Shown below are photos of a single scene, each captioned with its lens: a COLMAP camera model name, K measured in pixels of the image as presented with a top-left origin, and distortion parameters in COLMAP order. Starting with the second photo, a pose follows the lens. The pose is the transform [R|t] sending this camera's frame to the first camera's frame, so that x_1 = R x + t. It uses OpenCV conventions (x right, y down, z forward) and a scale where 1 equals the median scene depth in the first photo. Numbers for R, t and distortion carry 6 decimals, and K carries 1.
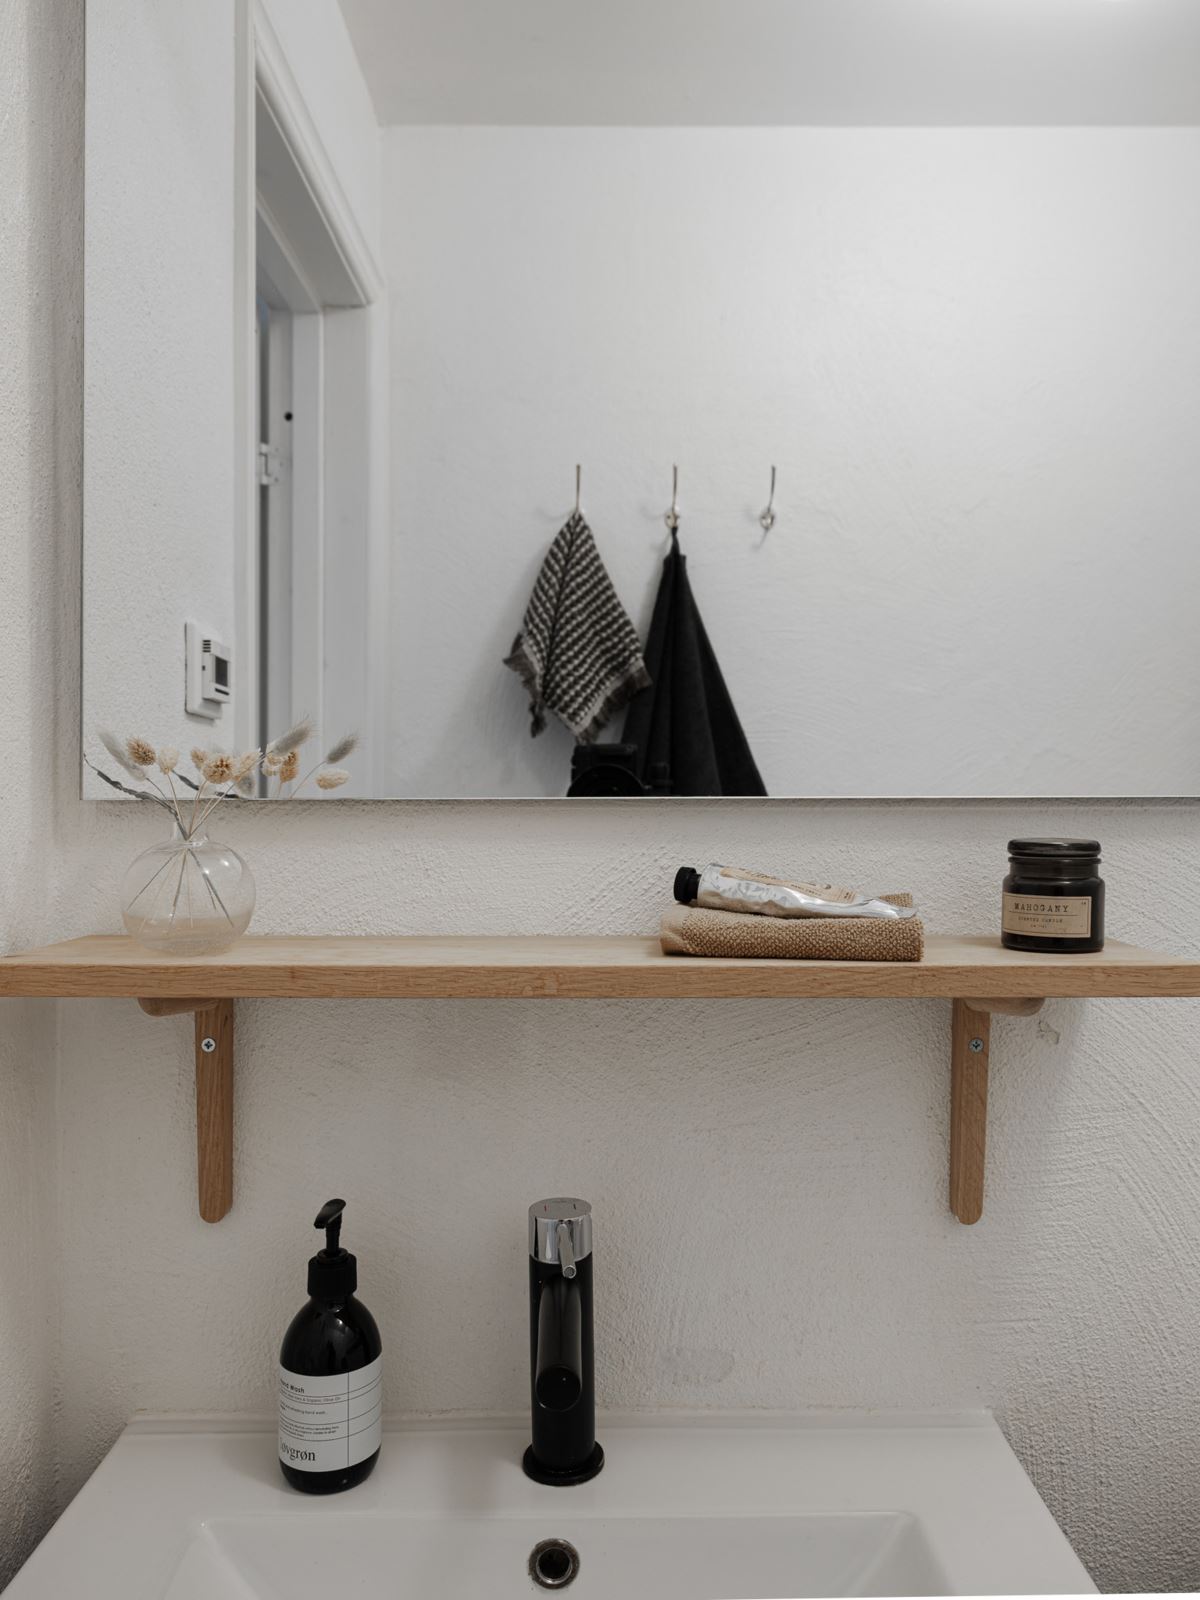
lens RADIAL K [[1211.9, 0, 580.7], [0, 1211.9, 824.6], [0, 0, 1]] dist [-0.002542, -0.007065]
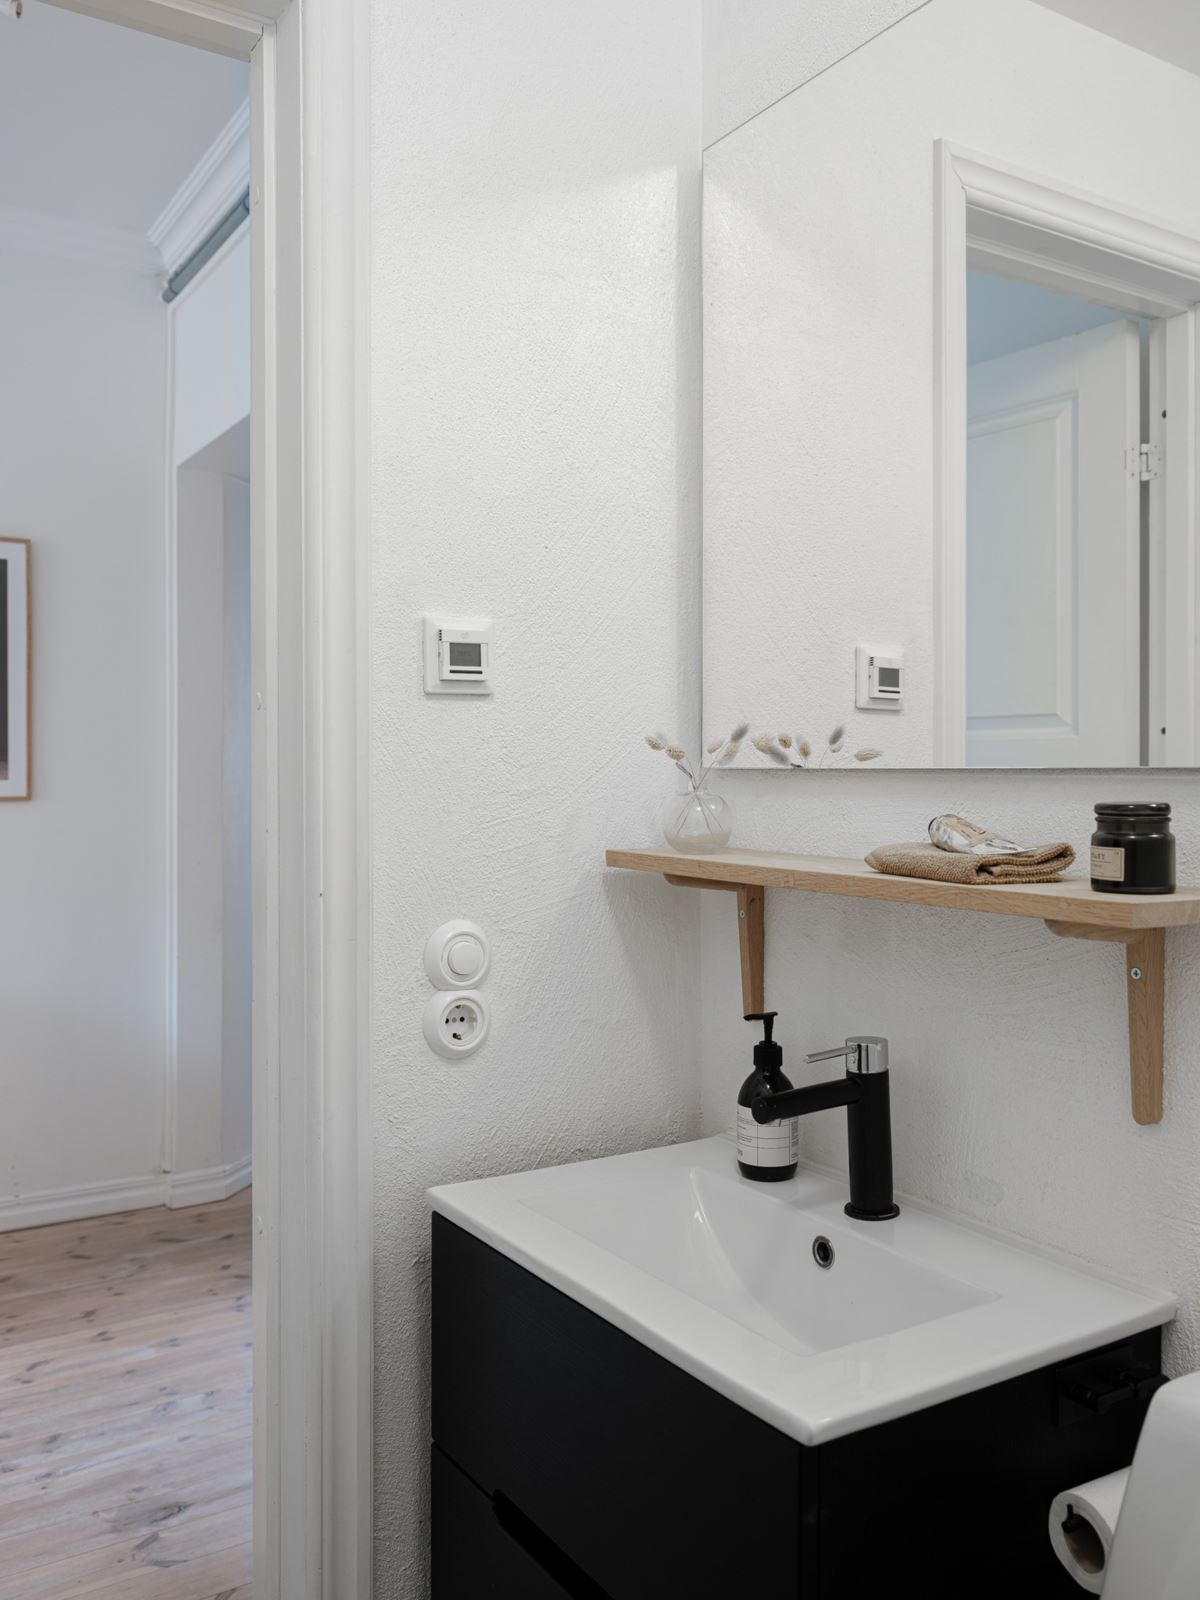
lens RADIAL K [[1377.4, 0, 600.9], [0, 1377.4, 795.2], [0, 0, 1]] dist [0.011282, 0.003600]
pose [[0.541223, 0.015425, -0.840738, 1.159091], [-0.016053, 0.999839, 0.008010, 0.003347], [0.840726, 0.009161, 0.541383, -0.192158]]
